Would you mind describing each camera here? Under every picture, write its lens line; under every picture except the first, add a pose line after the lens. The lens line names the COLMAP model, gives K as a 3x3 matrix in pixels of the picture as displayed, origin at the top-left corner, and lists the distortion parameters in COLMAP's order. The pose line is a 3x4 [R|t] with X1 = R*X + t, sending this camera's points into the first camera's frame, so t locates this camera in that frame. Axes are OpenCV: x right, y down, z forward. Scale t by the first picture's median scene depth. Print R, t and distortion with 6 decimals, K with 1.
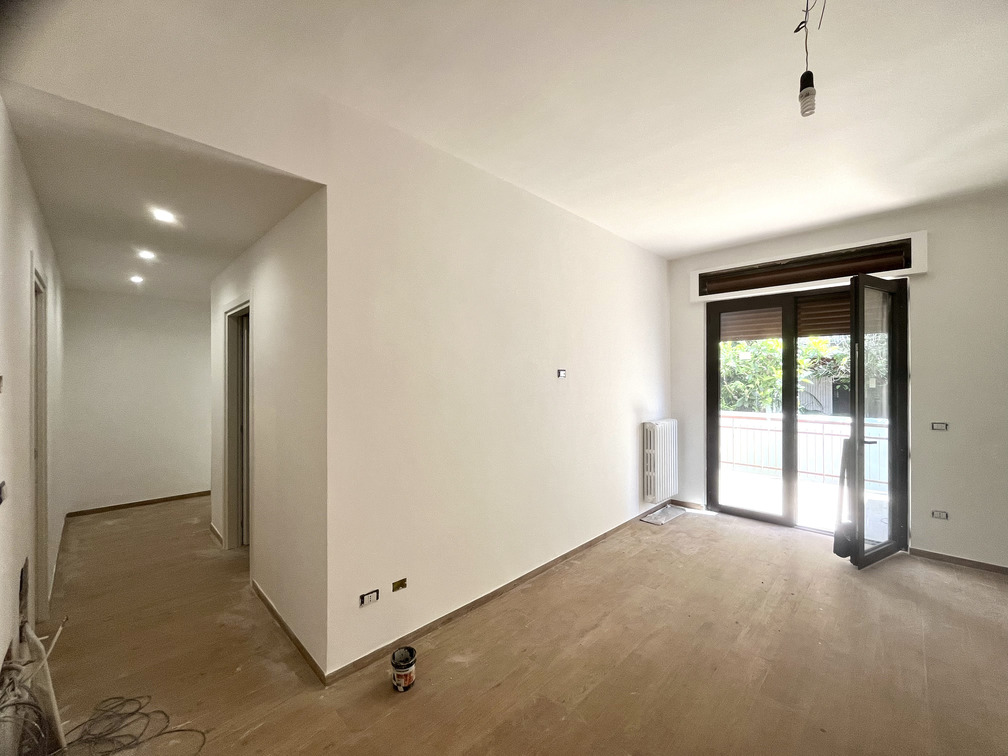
lens RADIAL K [[412.6, 0, 504.0], [0, 412.6, 378.0], [0, 0, 1]] dist [0.001266, 0.000368]
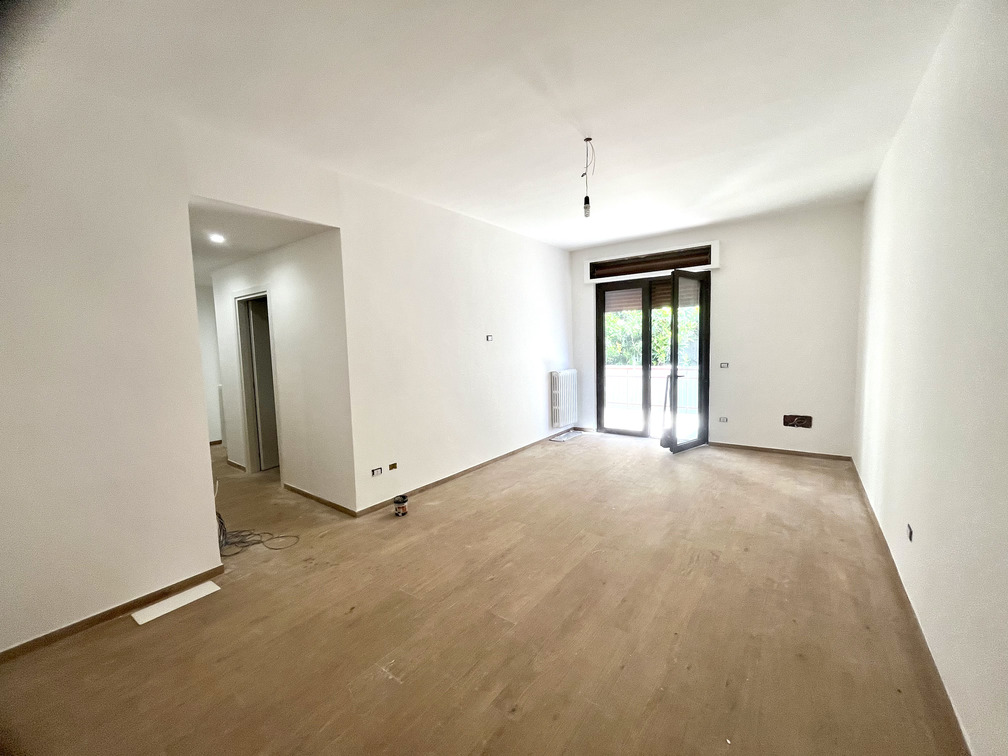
lens RADIAL K [[412.6, 0, 504.0], [0, 412.6, 378.0], [0, 0, 1]] dist [0.001266, 0.000368]
pose [[0.990158, -0.037567, 0.134814, -0.011966], [0.026288, 0.996078, 0.084484, 0.008057], [-0.137459, -0.080108, 0.987263, -0.448842]]
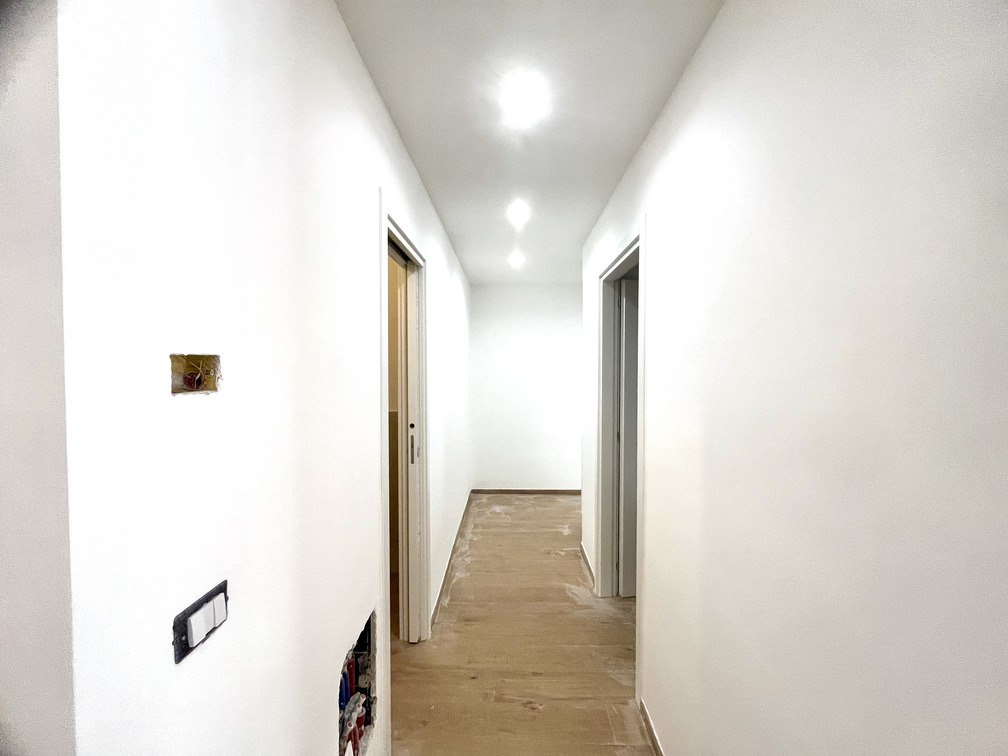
lens RADIAL K [[412.6, 0, 504.0], [0, 412.6, 378.0], [0, 0, 1]] dist [0.001266, 0.000368]
pose [[0.699144, 0.021038, -0.714671, -0.272073], [-0.003683, 0.999660, 0.025824, 0.005496], [0.714971, -0.015422, 0.698984, 0.368462]]
